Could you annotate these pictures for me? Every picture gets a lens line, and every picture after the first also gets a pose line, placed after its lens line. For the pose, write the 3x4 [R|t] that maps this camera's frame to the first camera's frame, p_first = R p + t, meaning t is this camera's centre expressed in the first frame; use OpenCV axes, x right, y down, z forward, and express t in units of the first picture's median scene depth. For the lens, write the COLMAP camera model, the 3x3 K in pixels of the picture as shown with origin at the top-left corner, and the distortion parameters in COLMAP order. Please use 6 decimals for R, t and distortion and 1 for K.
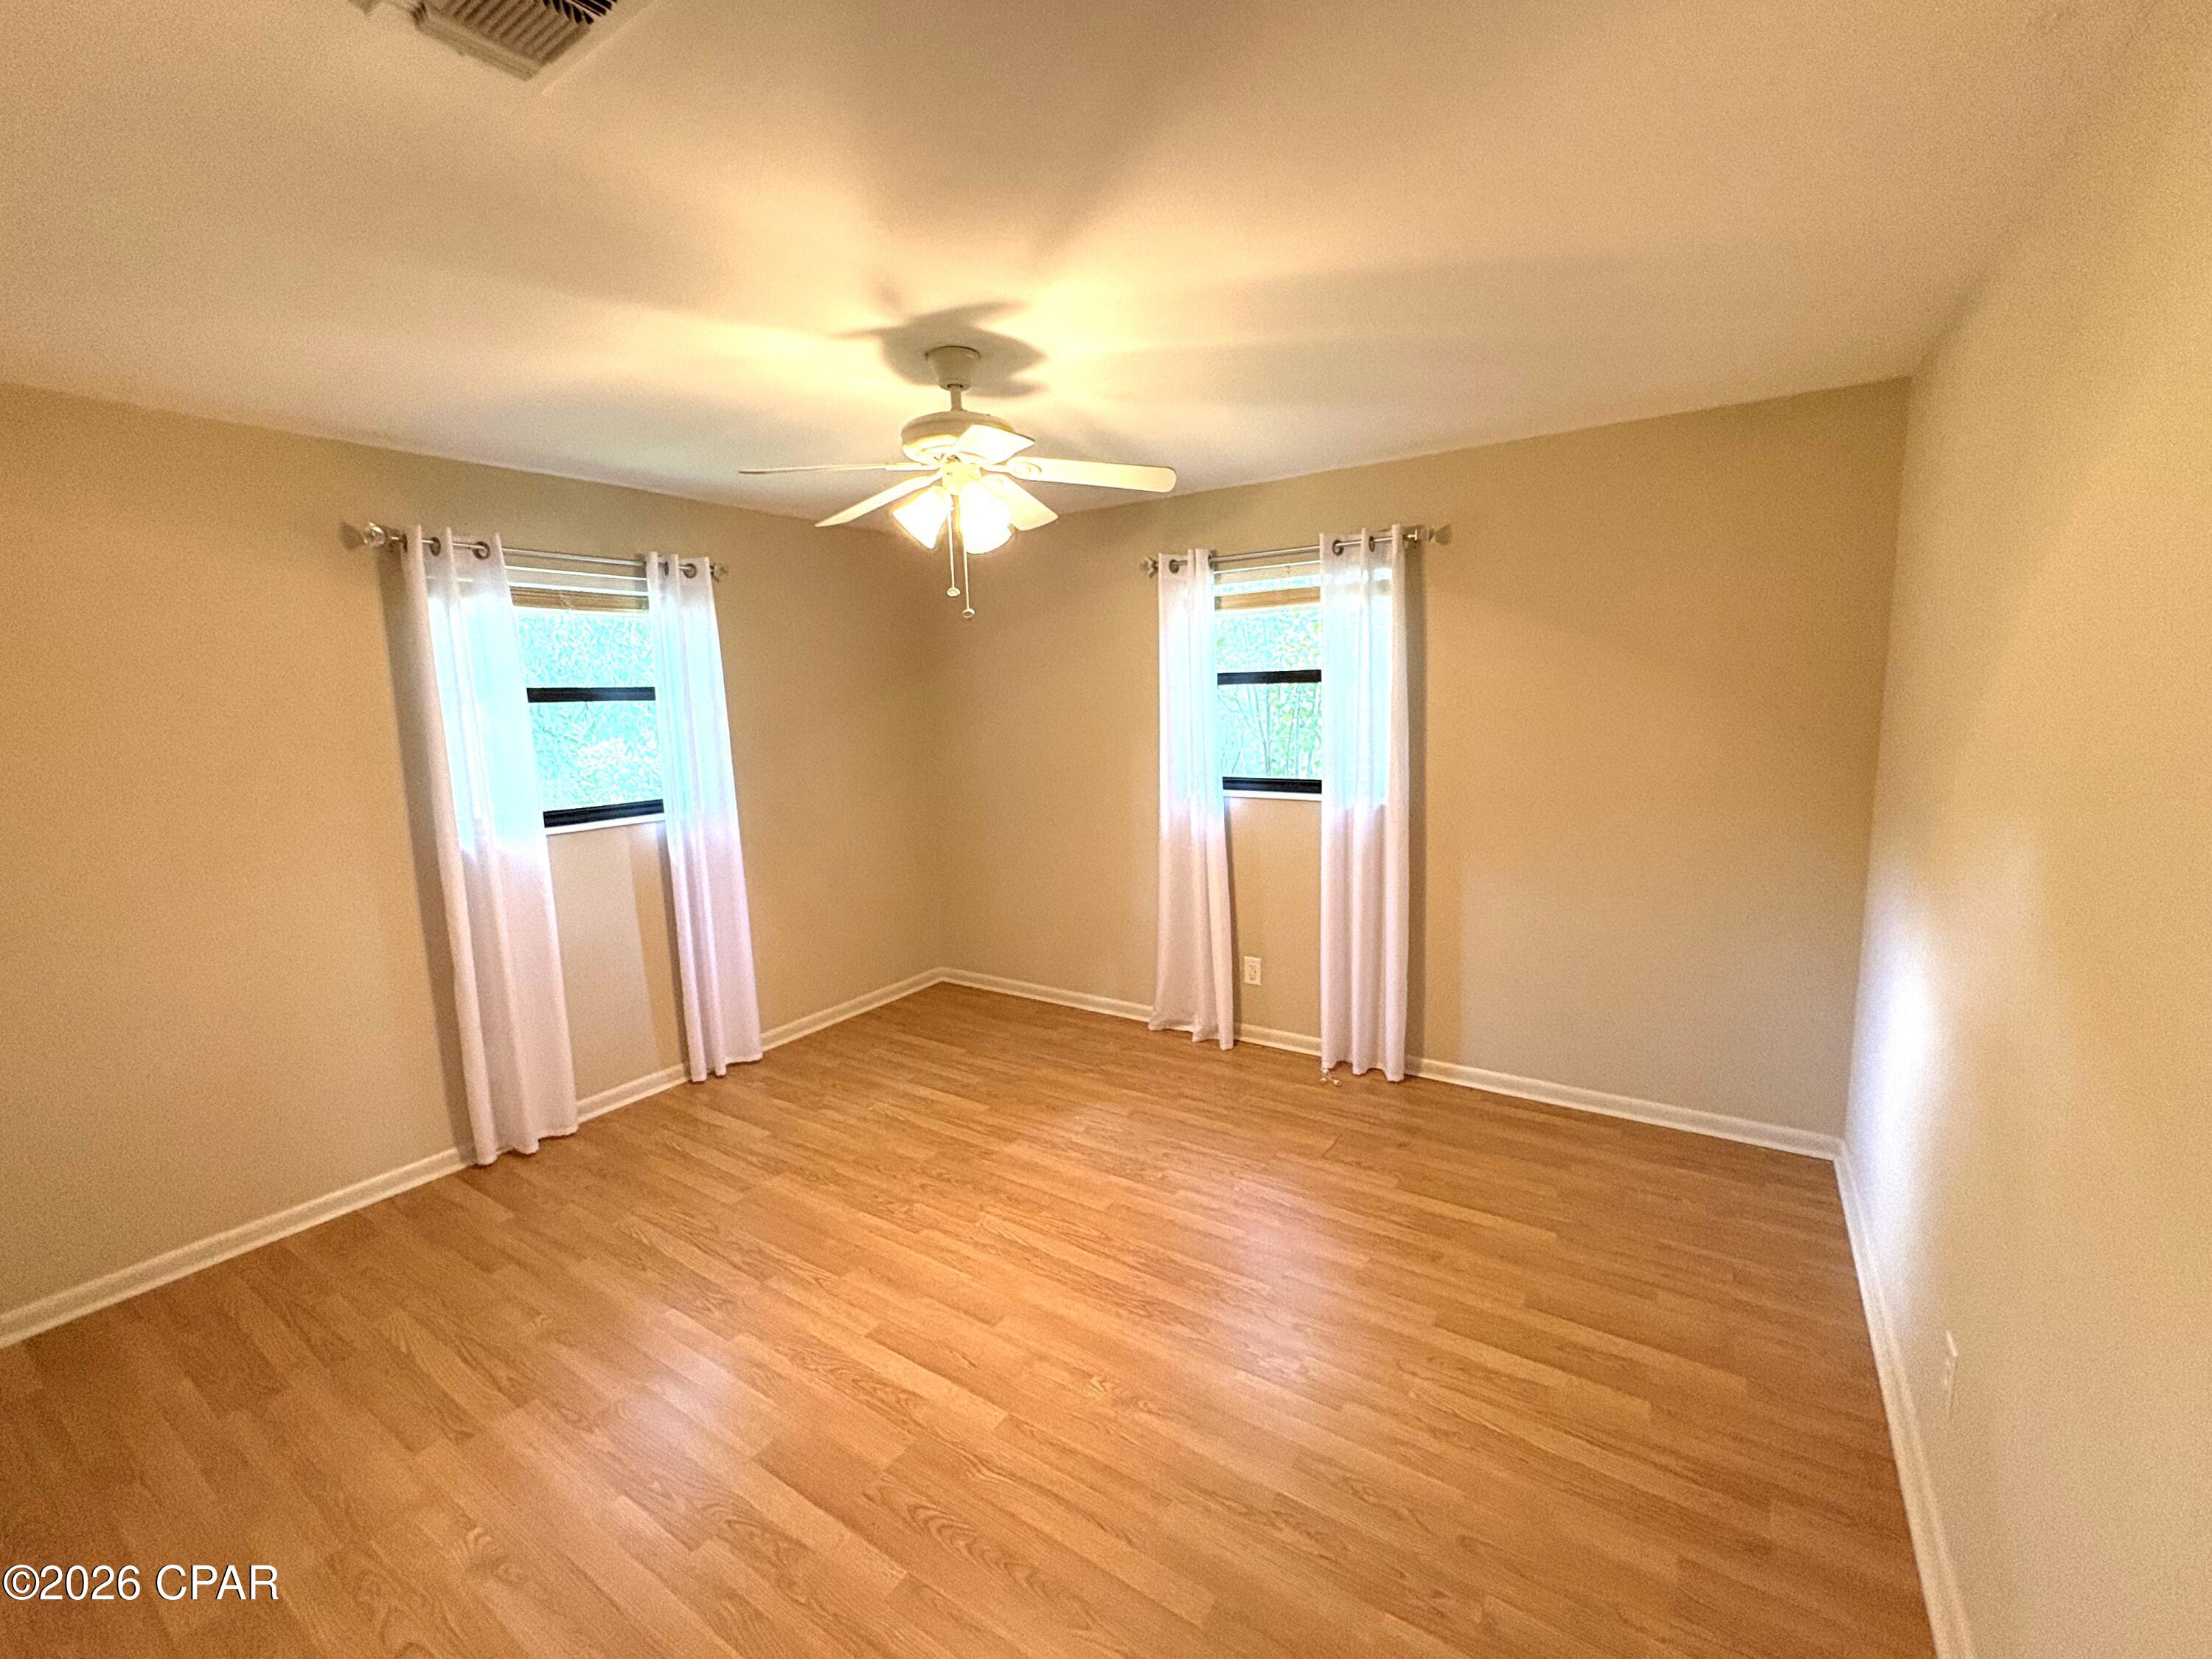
lens RADIAL K [[921.0, 0, 1103.6], [0, 921.0, 830.8], [0, 0, 1]] dist [0.003849, 0.000134]
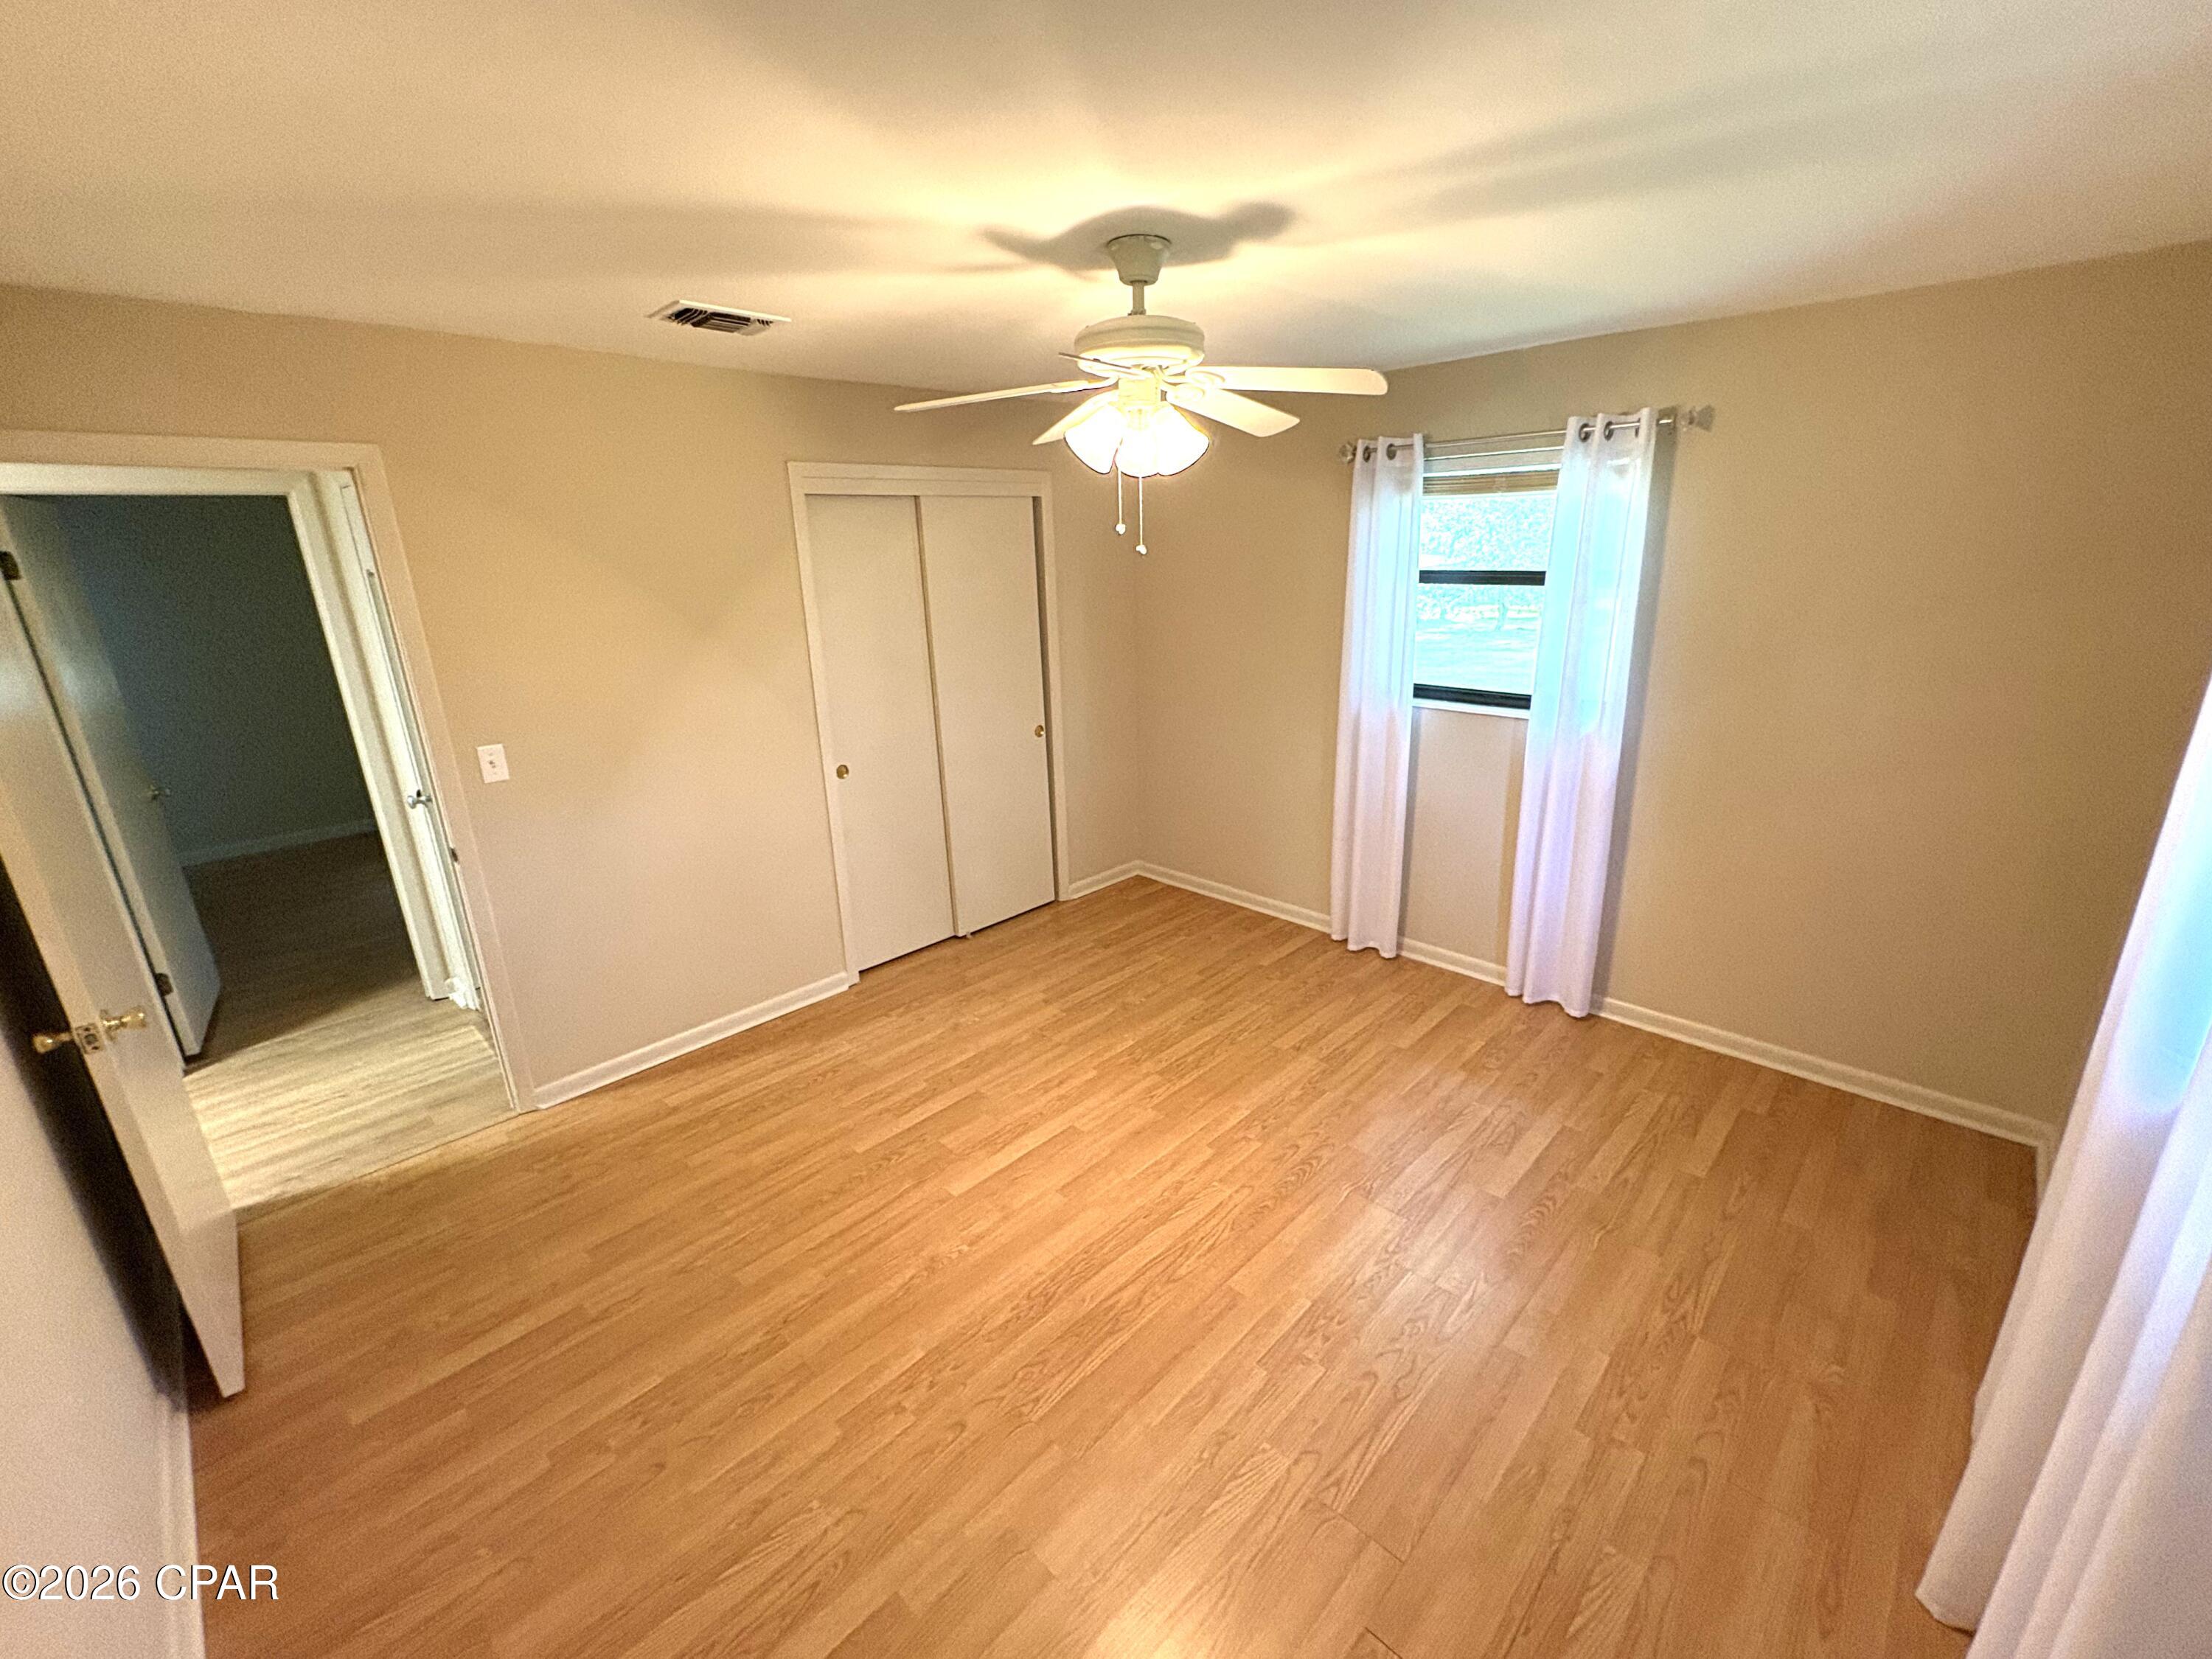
lens RADIAL K [[921.0, 0, 1103.6], [0, 921.0, 830.8], [0, 0, 1]] dist [0.003849, 0.000134]
pose [[-0.184768, 0.328213, -0.926357, 0.703632], [-0.114628, 0.928955, 0.351997, -0.262249], [0.976074, 0.171224, -0.134019, 1.009515]]
